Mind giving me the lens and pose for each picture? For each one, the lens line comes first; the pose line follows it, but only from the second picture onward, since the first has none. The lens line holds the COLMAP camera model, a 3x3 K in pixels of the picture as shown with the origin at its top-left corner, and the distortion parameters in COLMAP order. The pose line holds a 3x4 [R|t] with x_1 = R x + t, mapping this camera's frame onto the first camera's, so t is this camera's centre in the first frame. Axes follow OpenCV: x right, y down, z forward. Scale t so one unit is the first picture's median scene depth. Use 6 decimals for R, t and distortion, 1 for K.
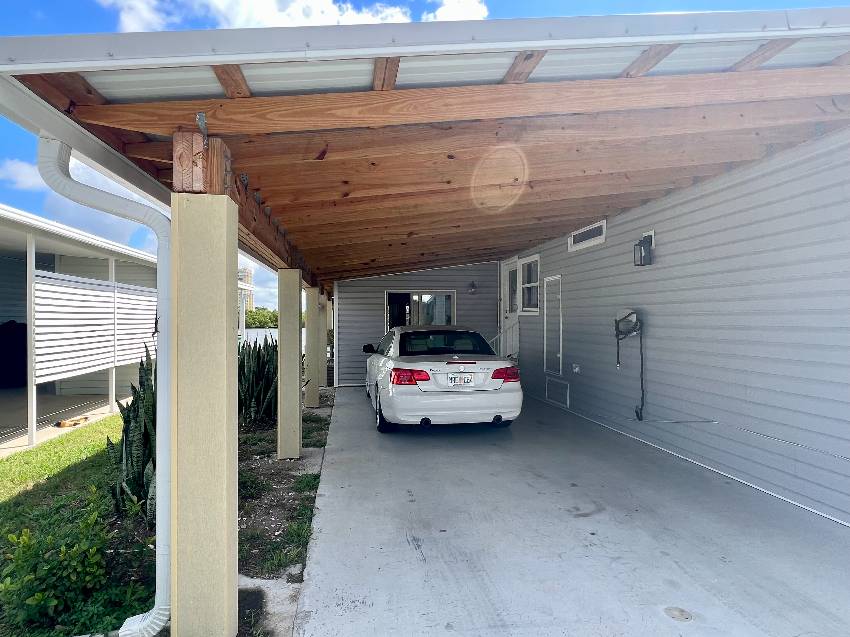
lens RADIAL K [[475.4, 0, 425.0], [0, 475.4, 318.5], [0, 0, 1]] dist [-0.000015, -0.000089]
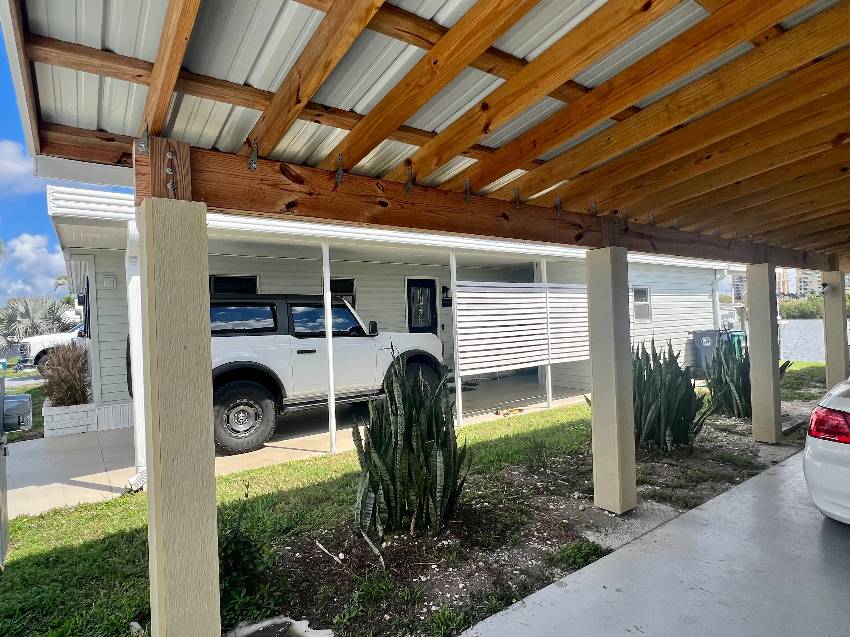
lens RADIAL K [[475.4, 0, 425.0], [0, 475.4, 318.5], [0, 0, 1]] dist [-0.000015, -0.000089]
pose [[0.444482, -0.021133, -0.895539, 0.185373], [0.037811, 0.999273, -0.004815, -0.004659], [0.894990, -0.031722, 0.444958, 0.327519]]
